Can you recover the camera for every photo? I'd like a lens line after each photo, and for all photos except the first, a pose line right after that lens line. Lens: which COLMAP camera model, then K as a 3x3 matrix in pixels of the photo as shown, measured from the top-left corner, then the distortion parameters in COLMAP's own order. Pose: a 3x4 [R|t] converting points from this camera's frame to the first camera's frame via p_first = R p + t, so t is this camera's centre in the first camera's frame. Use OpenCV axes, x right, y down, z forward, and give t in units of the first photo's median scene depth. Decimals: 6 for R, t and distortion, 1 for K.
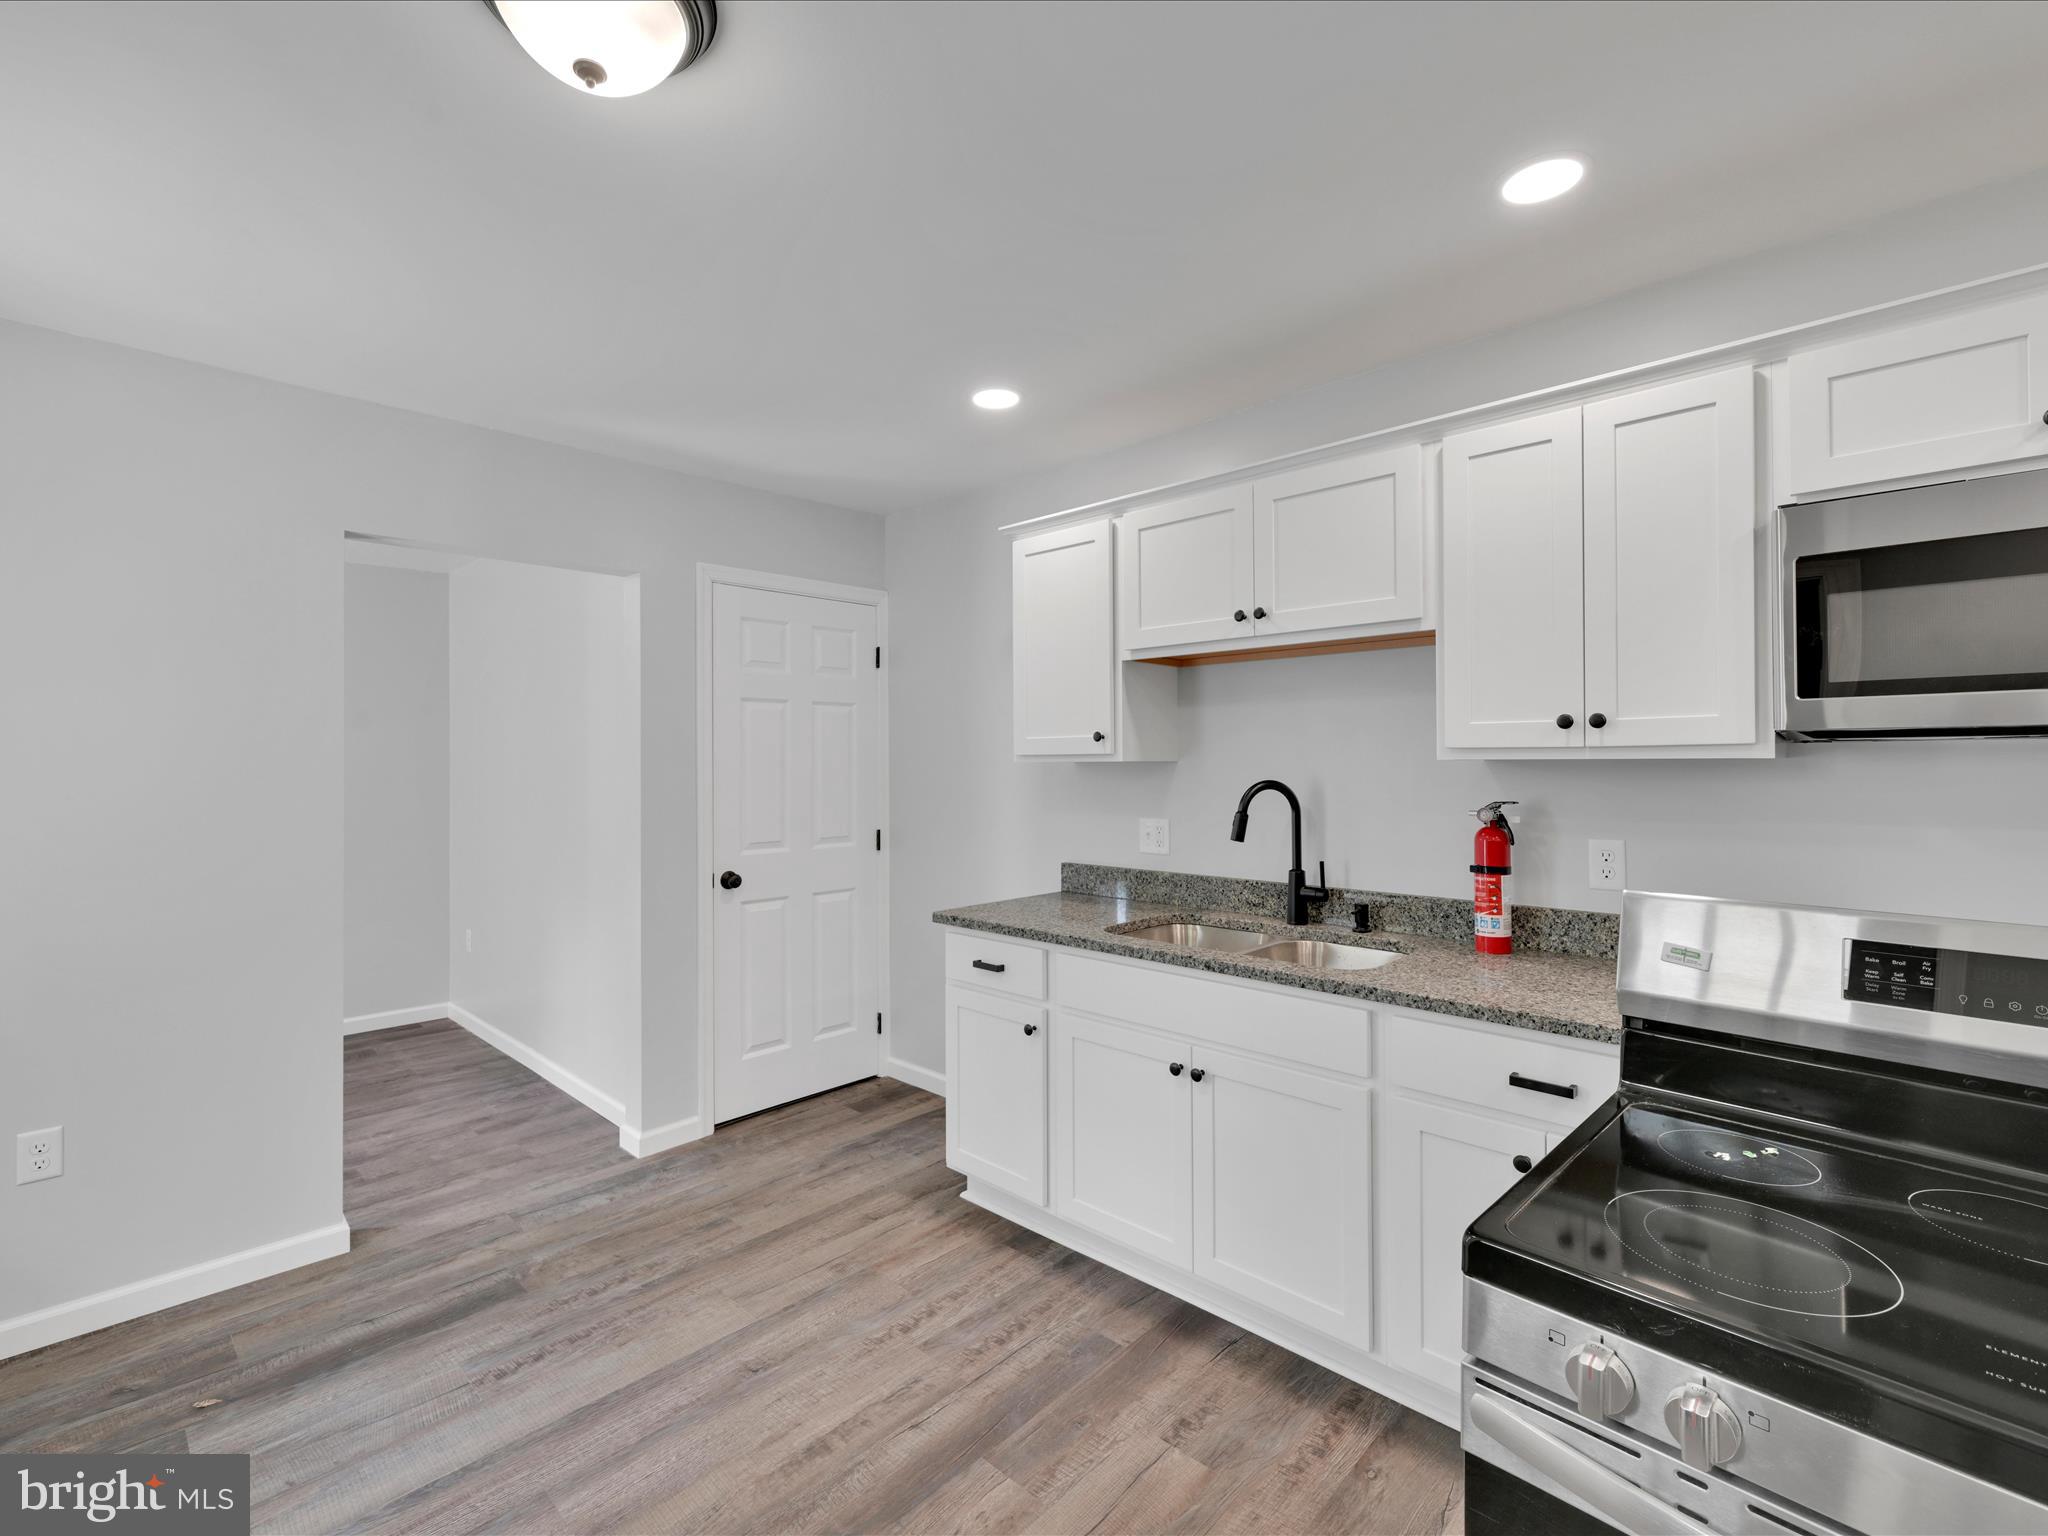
lens RADIAL K [[944.5, 0, 1031.6], [0, 944.5, 763.3], [0, 0, 1]] dist [0.001117, -0.000109]
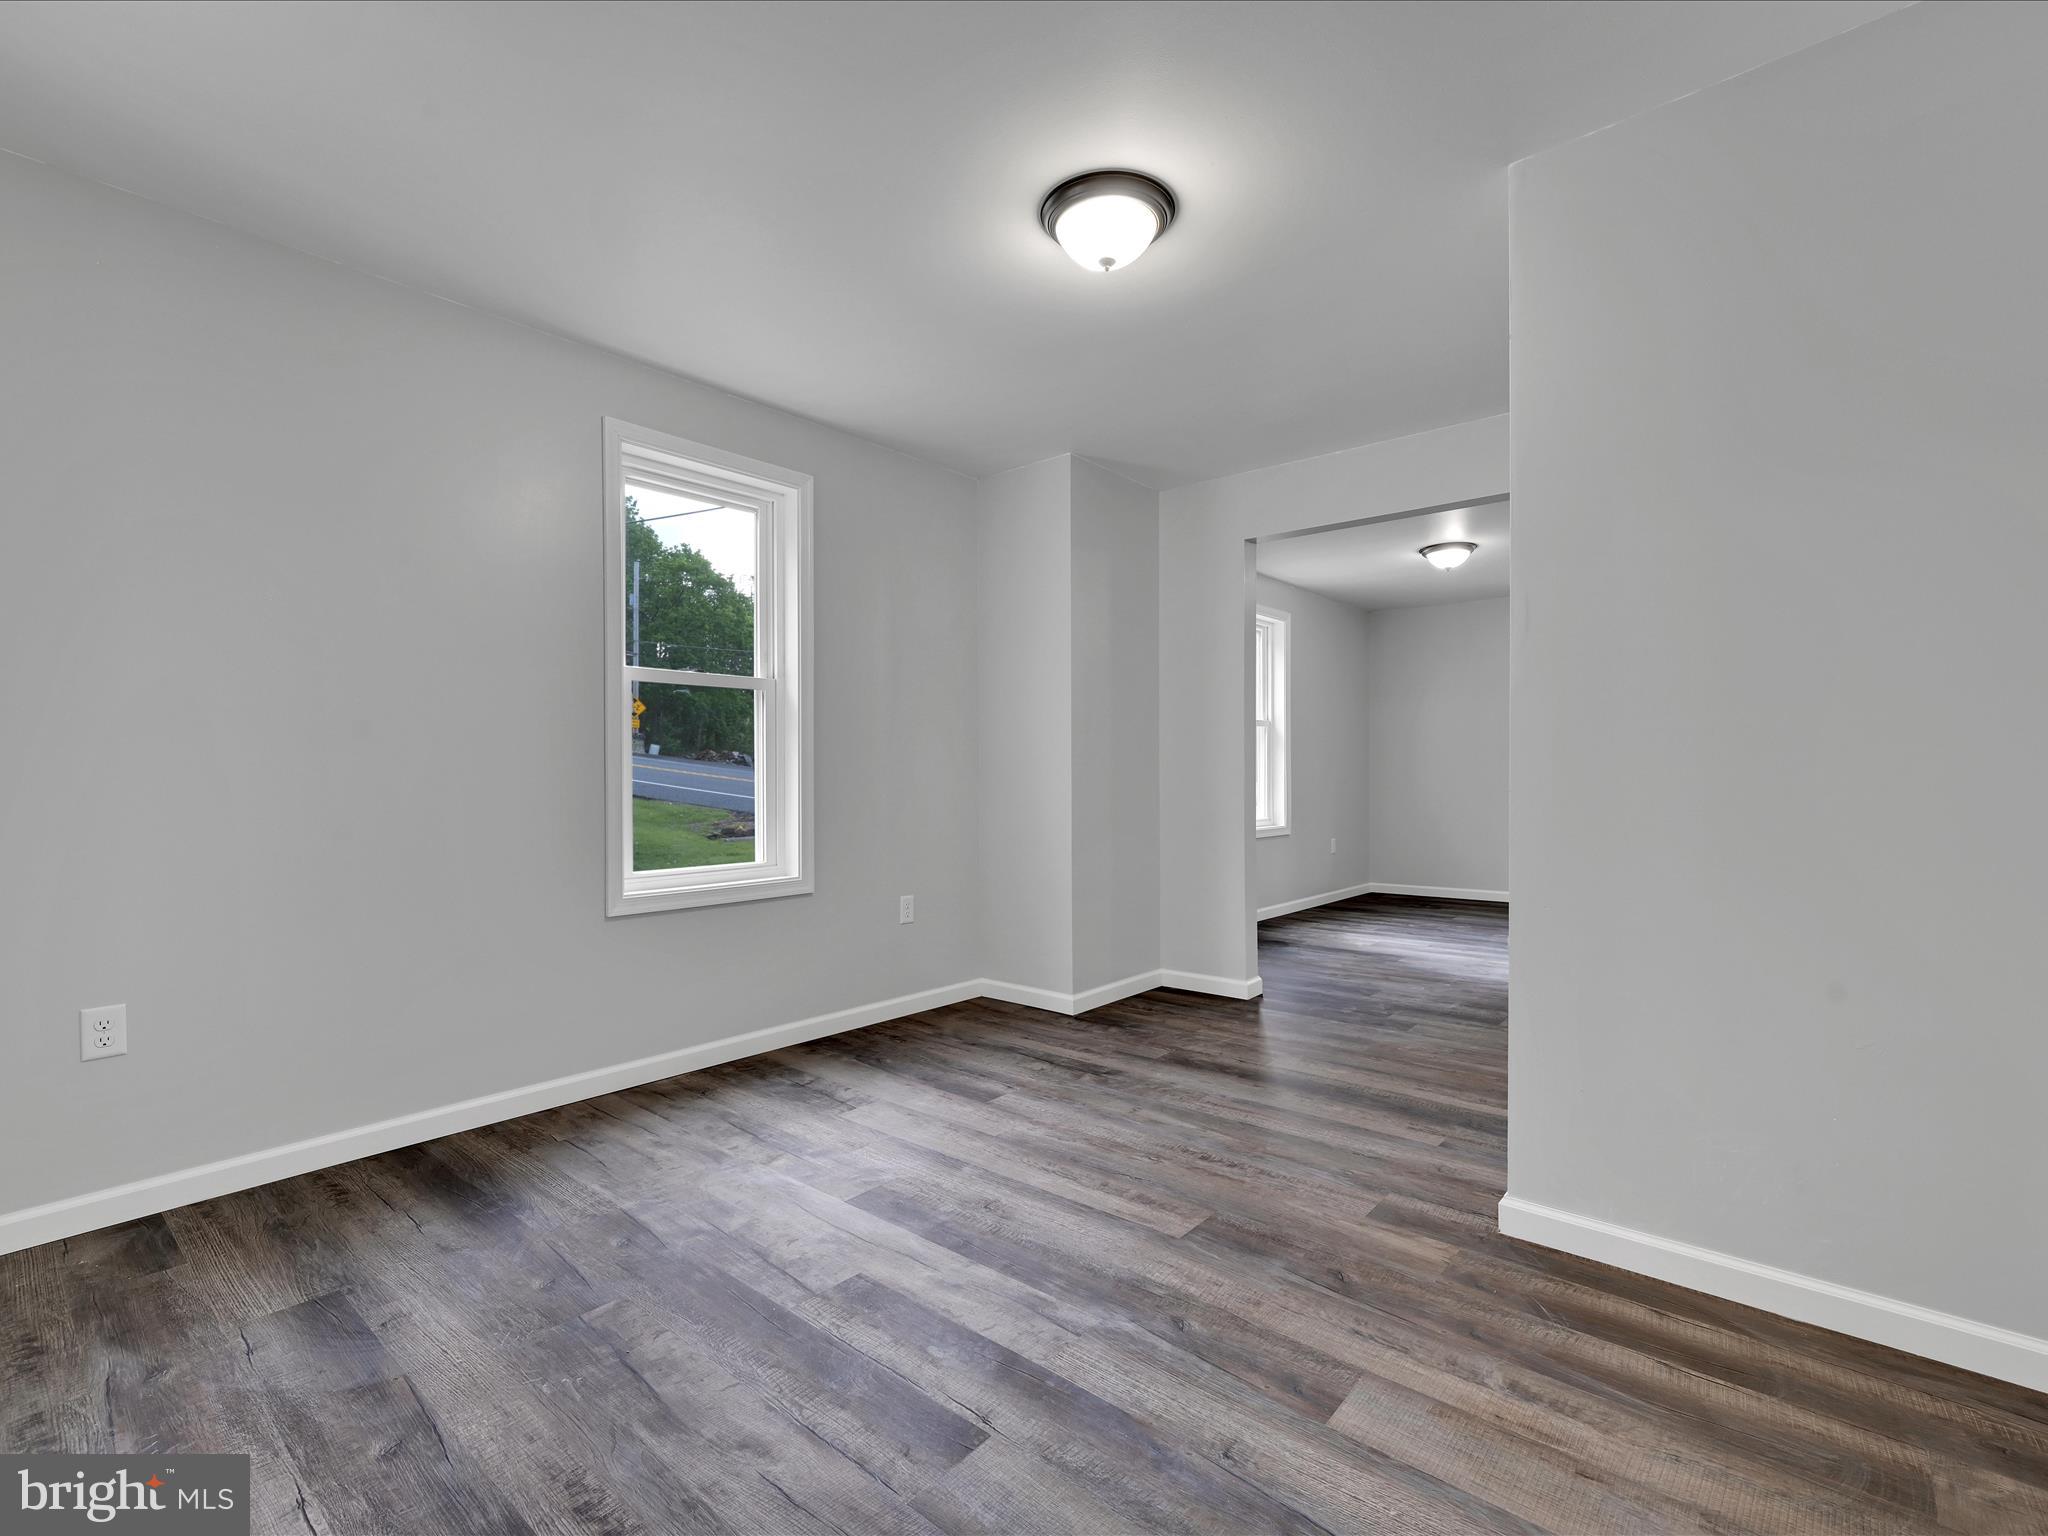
lens RADIAL K [[944.5, 0, 1031.6], [0, 944.5, 763.3], [0, 0, 1]] dist [0.001117, -0.000109]
pose [[0.057759, -0.009631, -0.998284, -0.715589], [0.000542, 0.999954, -0.009616, 0.126511], [0.998330, 0.000014, 0.057762, 1.219519]]
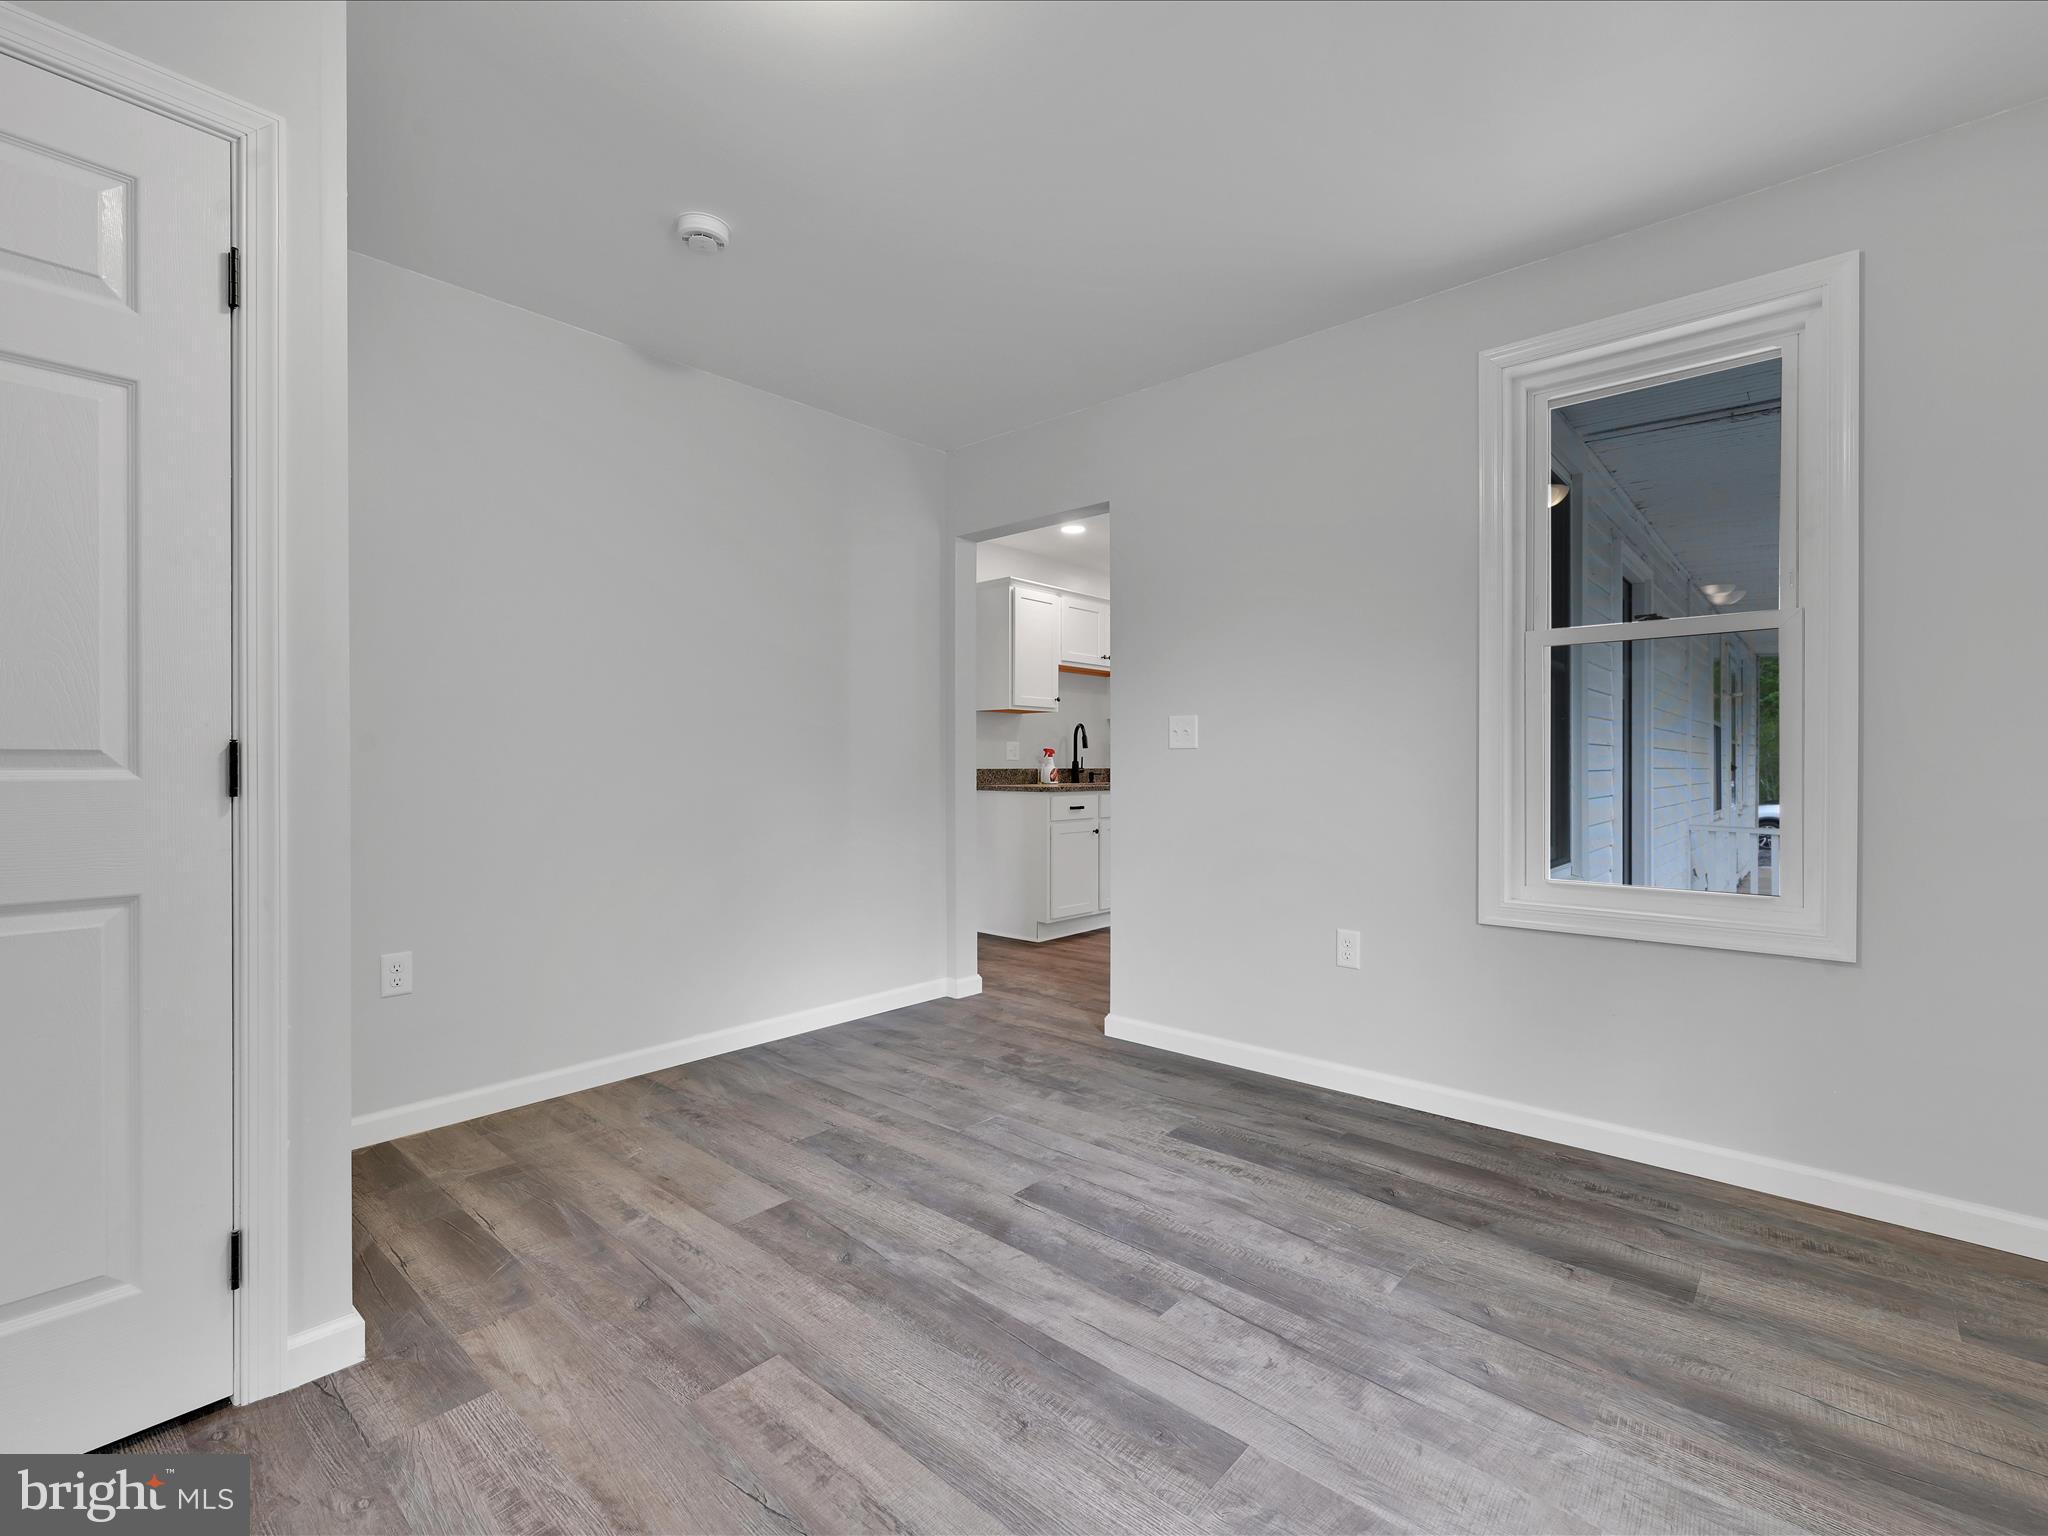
lens RADIAL K [[944.5, 0, 1031.6], [0, 944.5, 763.3], [0, 0, 1]] dist [0.001117, -0.000109]
pose [[-0.039946, 0.001207, 0.999201, -2.212367], [0.003553, 0.999993, -0.001066, 0.124857], [-0.999196, 0.003508, -0.039950, 1.245633]]
